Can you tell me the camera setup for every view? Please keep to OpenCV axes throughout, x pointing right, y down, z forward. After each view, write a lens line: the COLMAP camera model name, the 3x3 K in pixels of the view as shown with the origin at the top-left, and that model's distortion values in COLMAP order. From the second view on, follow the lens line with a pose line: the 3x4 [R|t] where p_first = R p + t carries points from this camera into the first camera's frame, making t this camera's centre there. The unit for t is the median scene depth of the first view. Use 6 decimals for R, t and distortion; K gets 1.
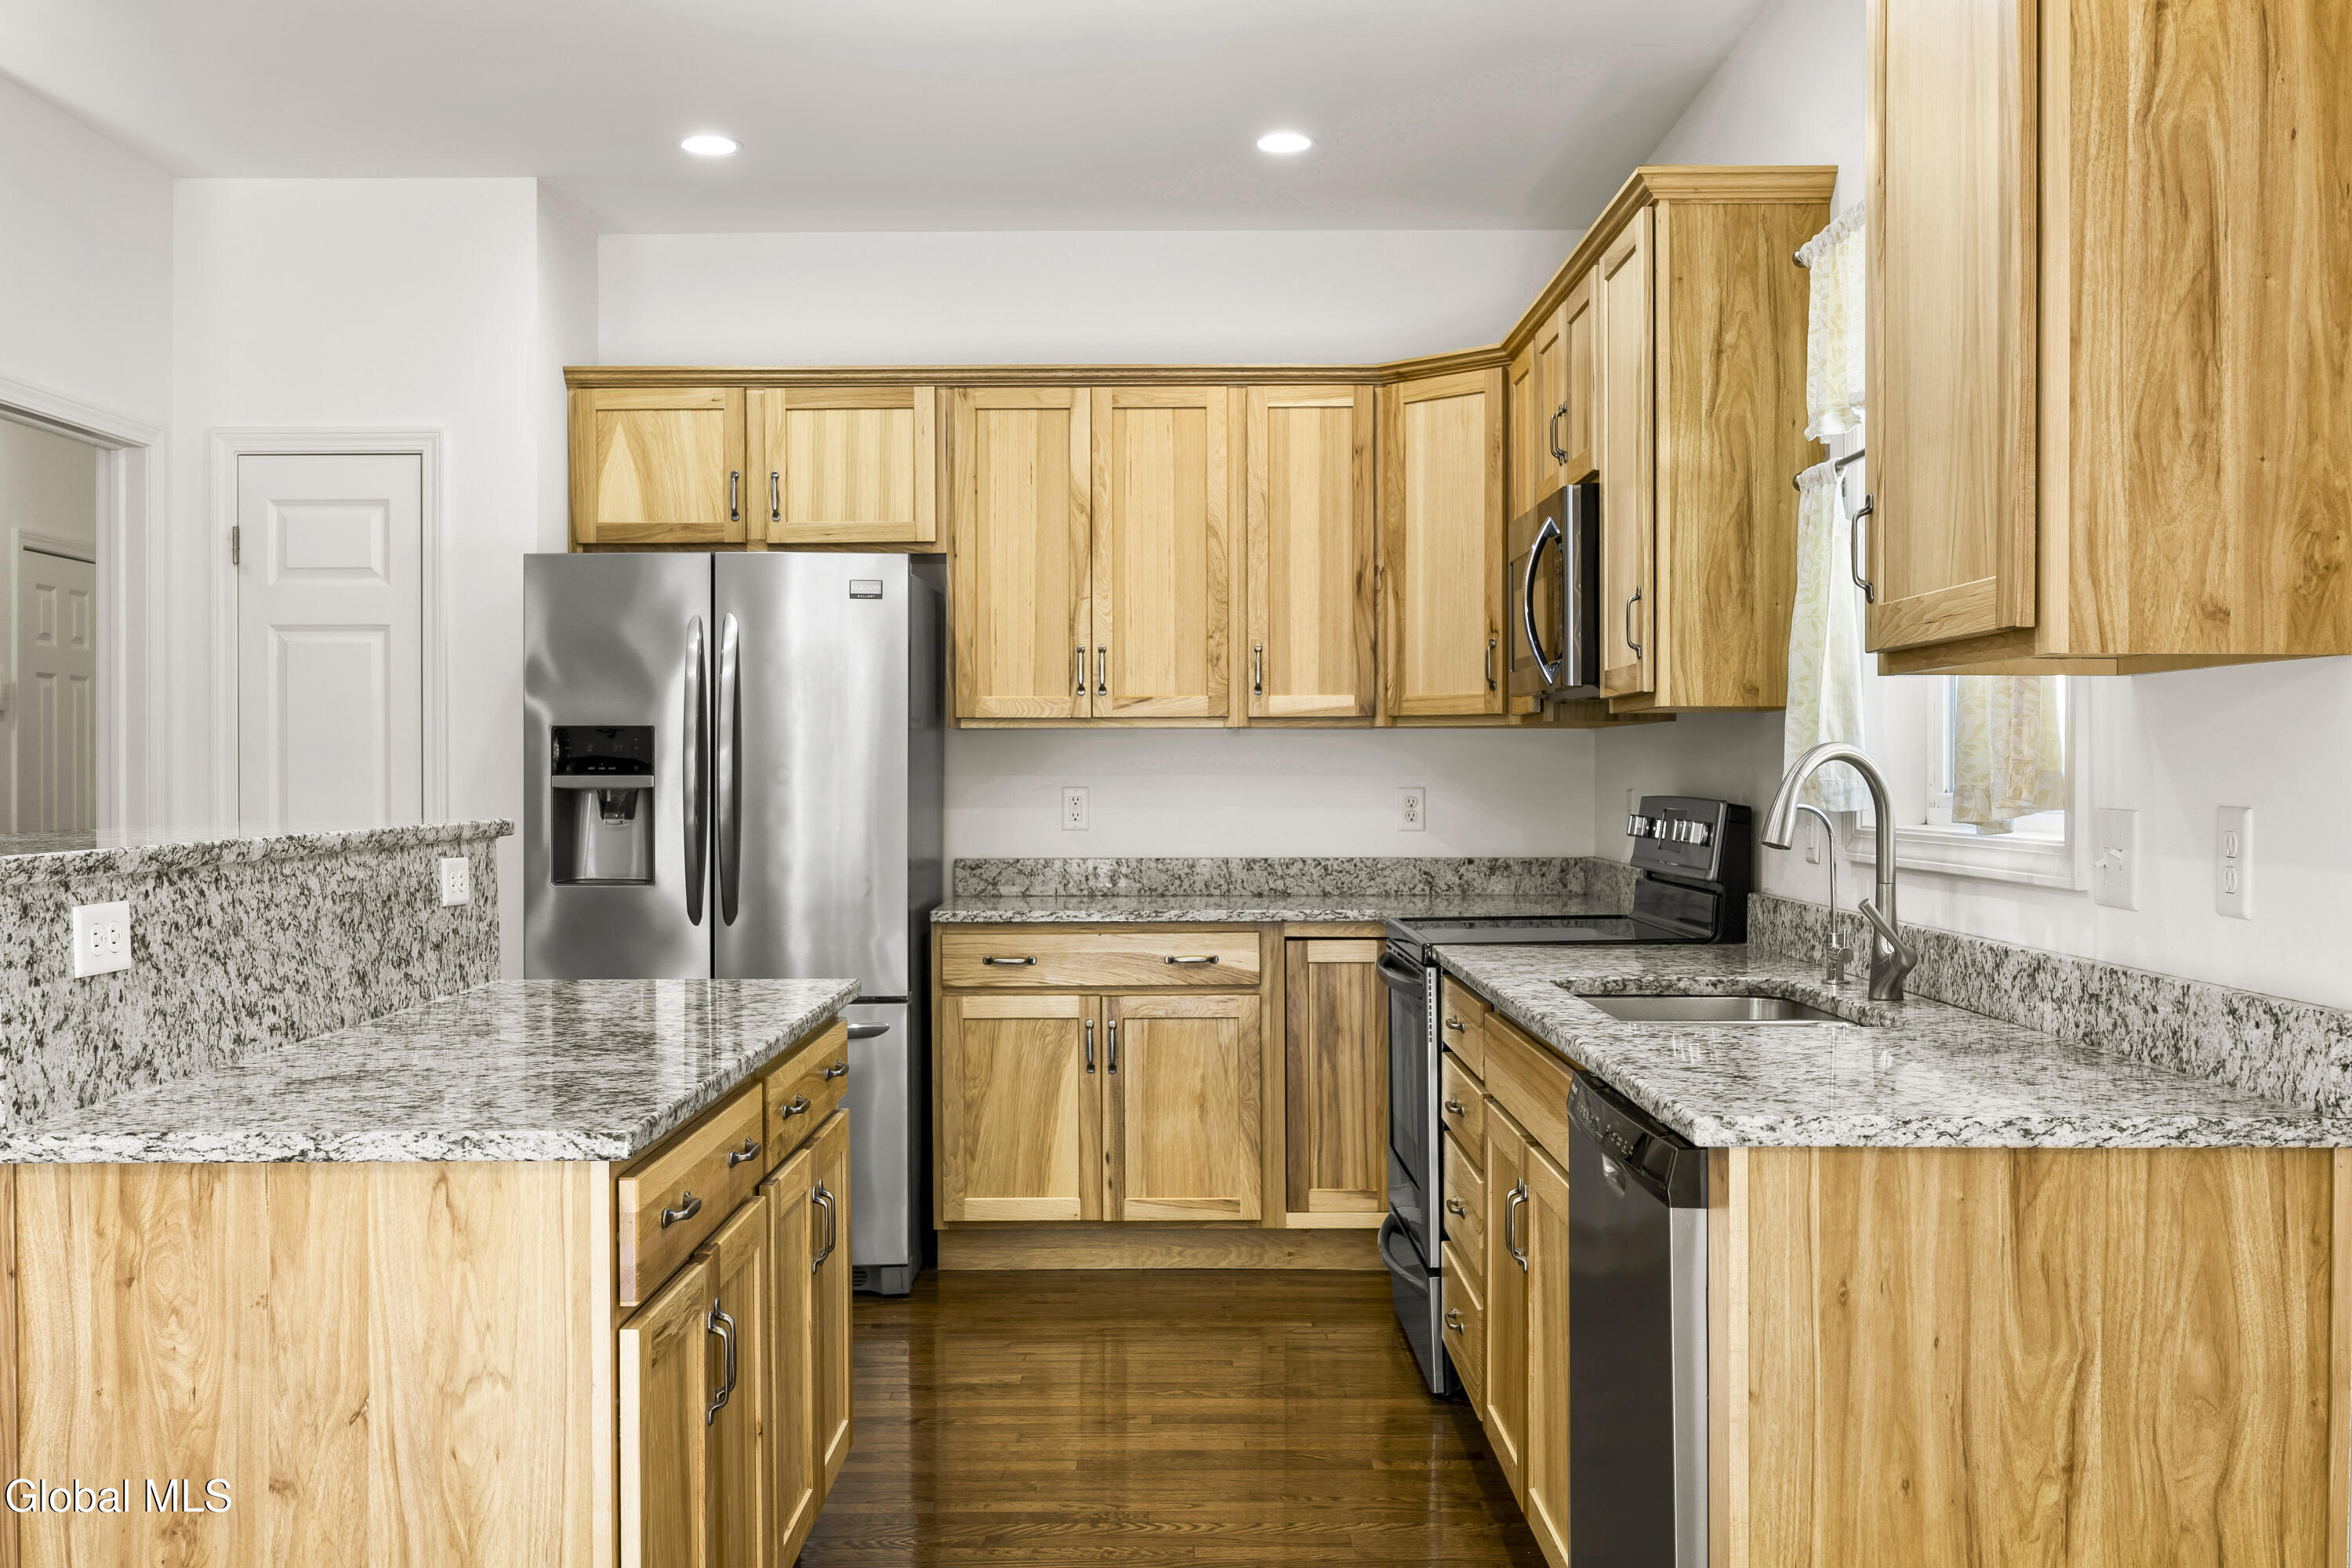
lens RADIAL K [[2243.4, 0, 1164.6], [0, 2243.4, 779.9], [0, 0, 1]] dist [-0.007484, 0.000000]
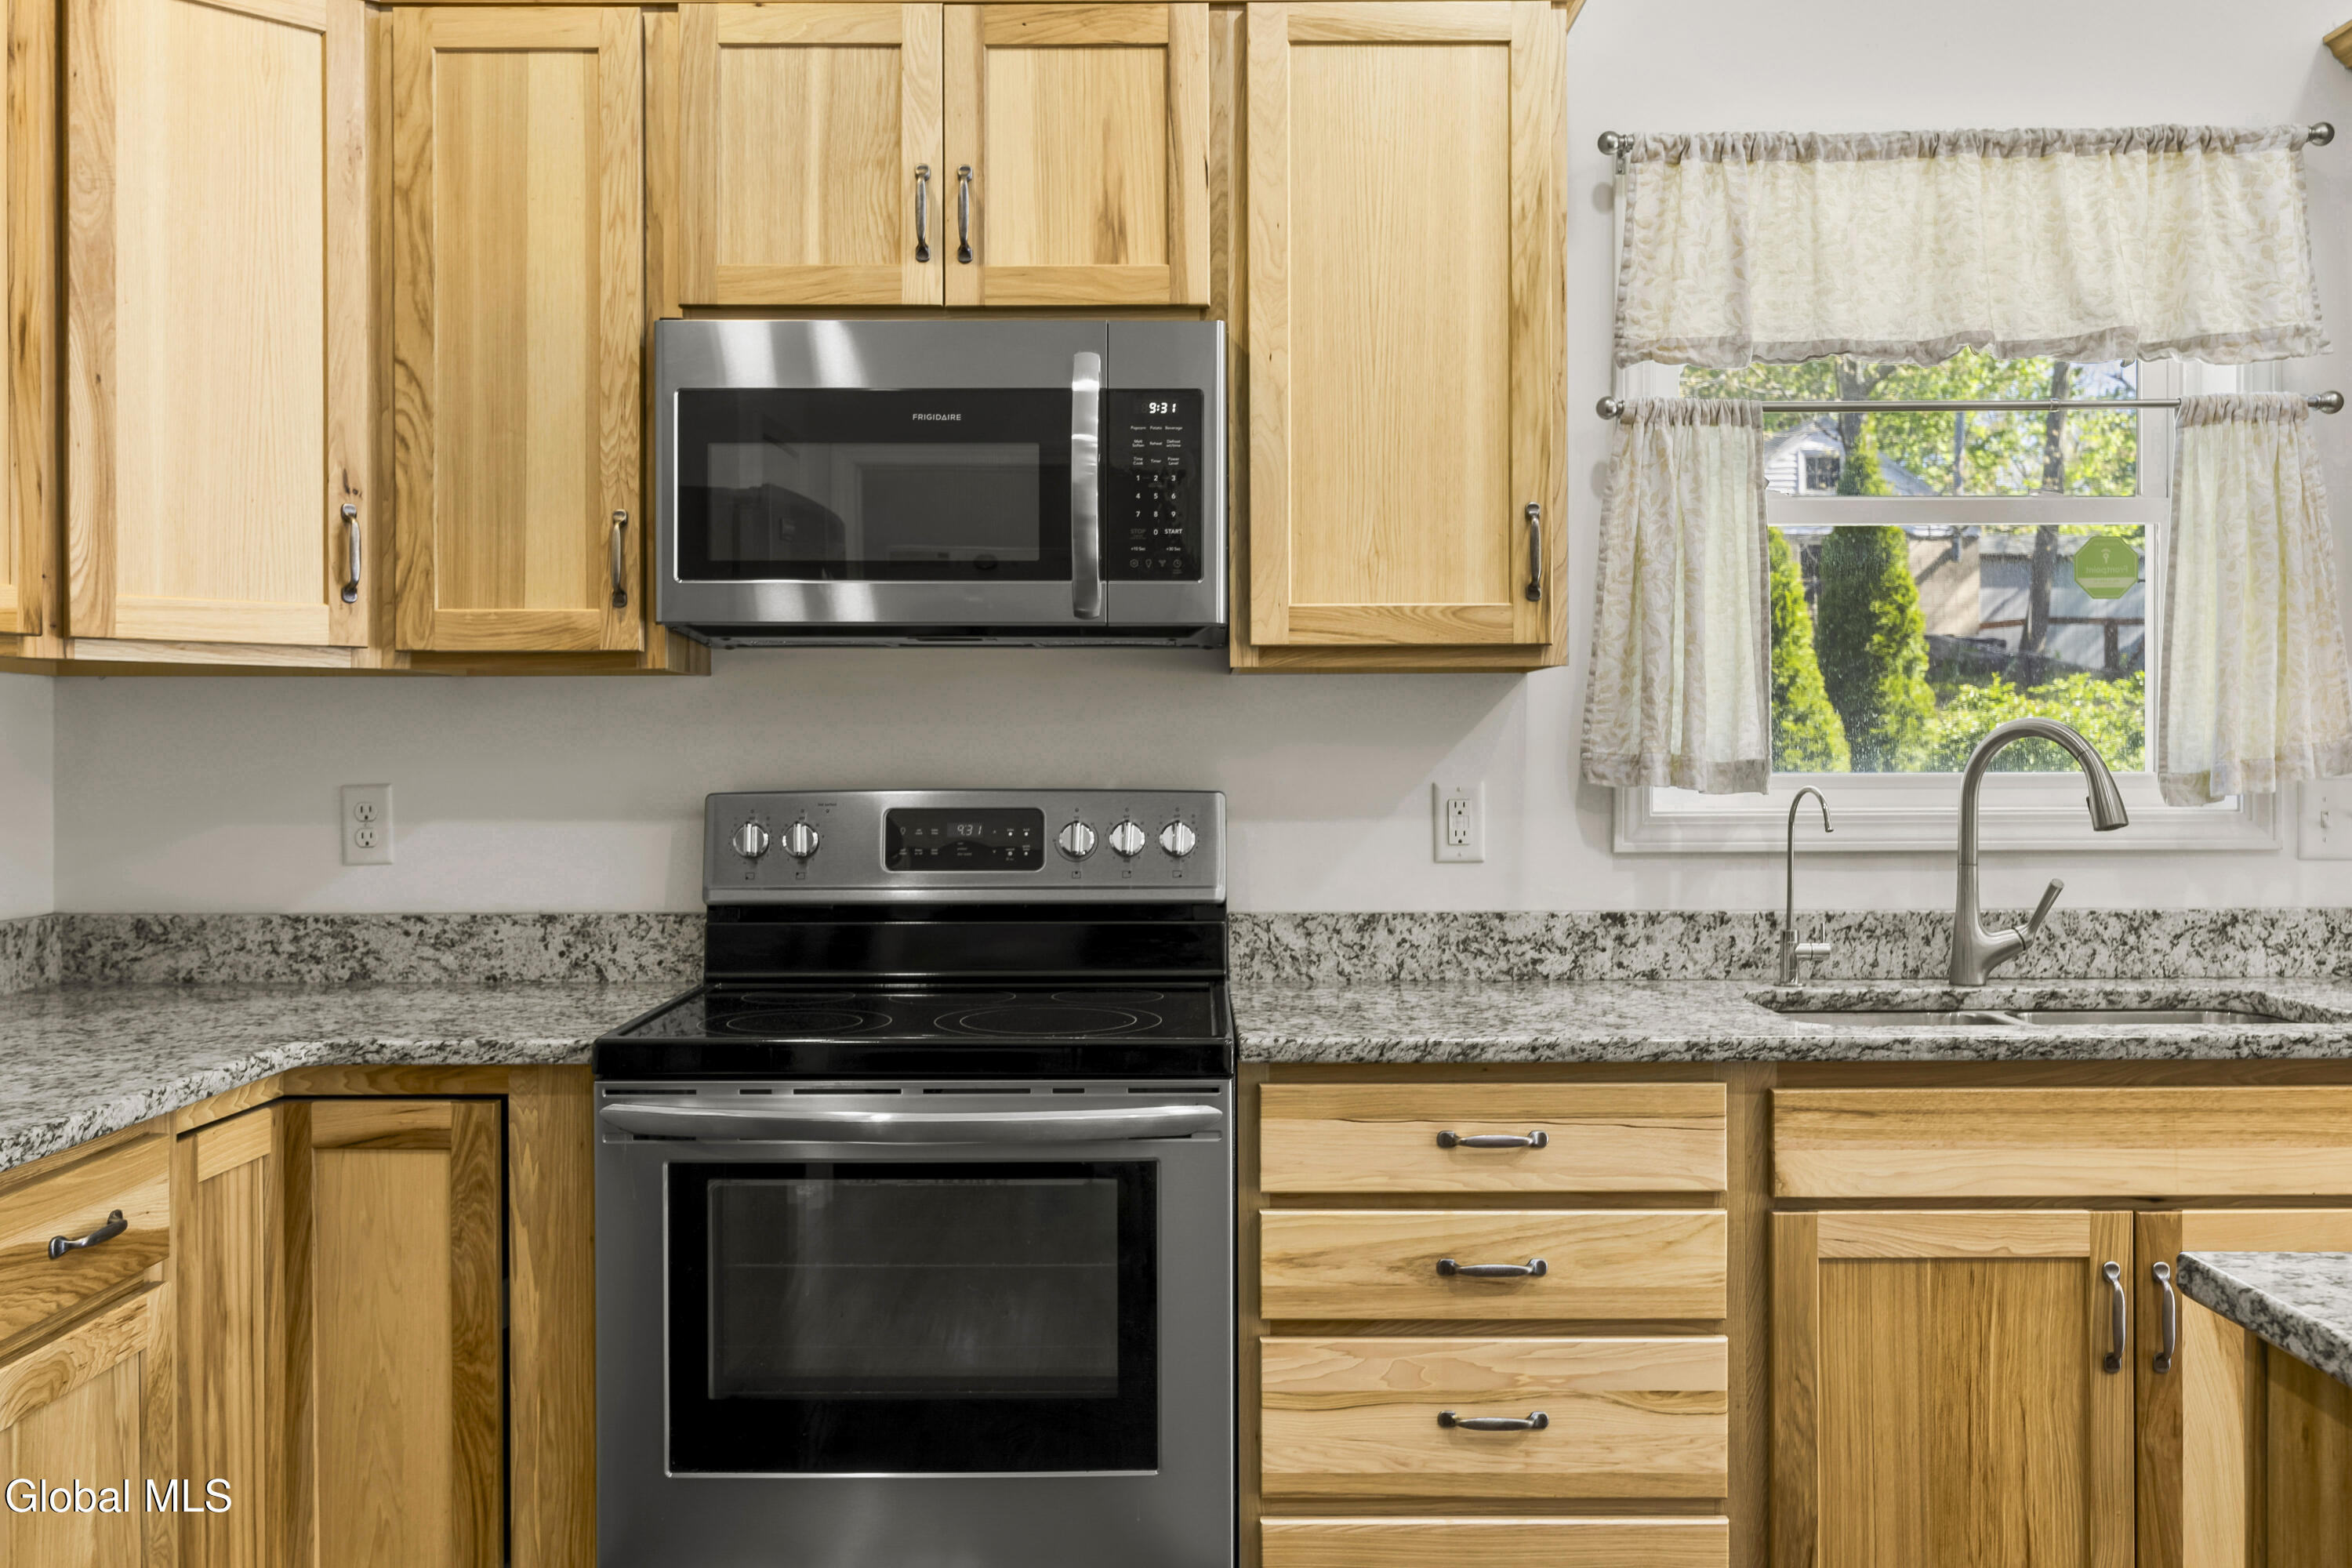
lens RADIAL K [[2118.6, 0, 1185.4], [0, 2118.6, 752.5], [0, 0, 1]] dist [-0.000708, 0.010240]
pose [[-0.001776, -0.000136, 0.999998, -0.631652], [0.007035, 0.999975, 0.000148, -0.005177], [-0.999974, 0.007035, -0.001775, 1.425326]]
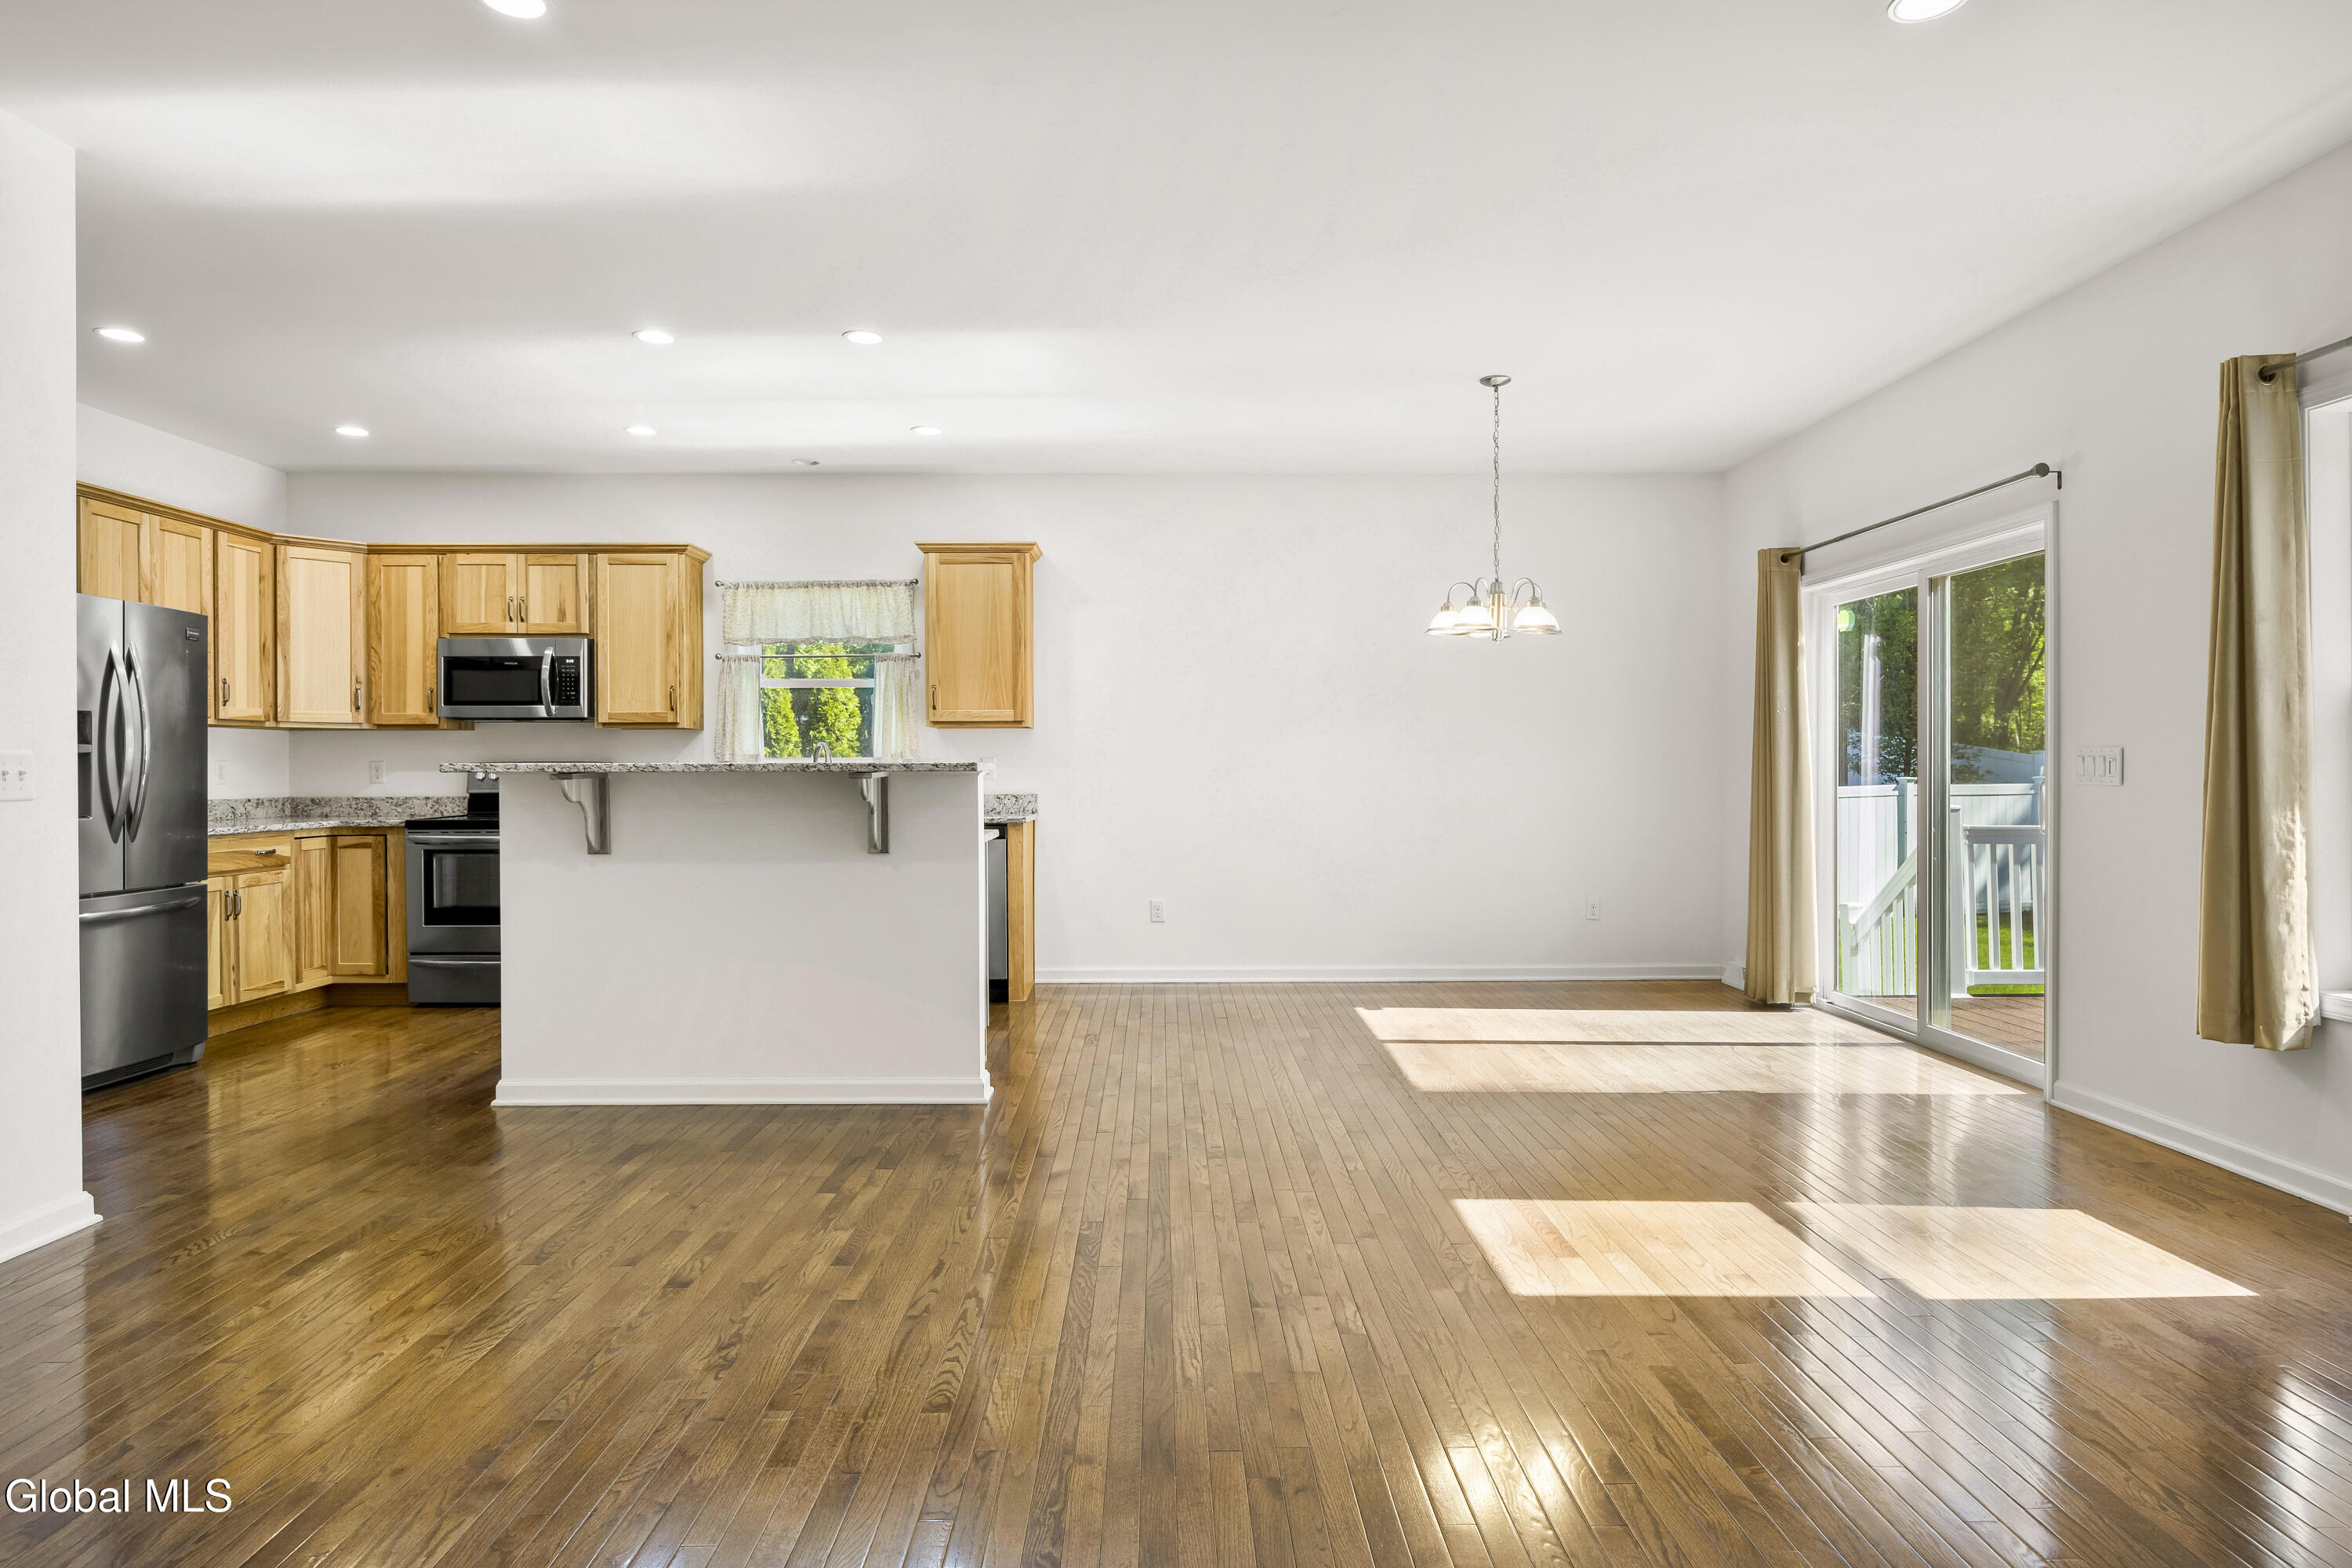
lens RADIAL K [[1301.0, 0, 1185.9], [0, 1301.0, 774.9], [0, 0, 1]] dist [-0.007371, -0.000410]
pose [[-0.025412, -0.002190, 0.999675, -1.859195], [0.007924, 0.999966, 0.002392, 0.036884], [-0.999646, 0.007983, -0.025394, 0.497211]]
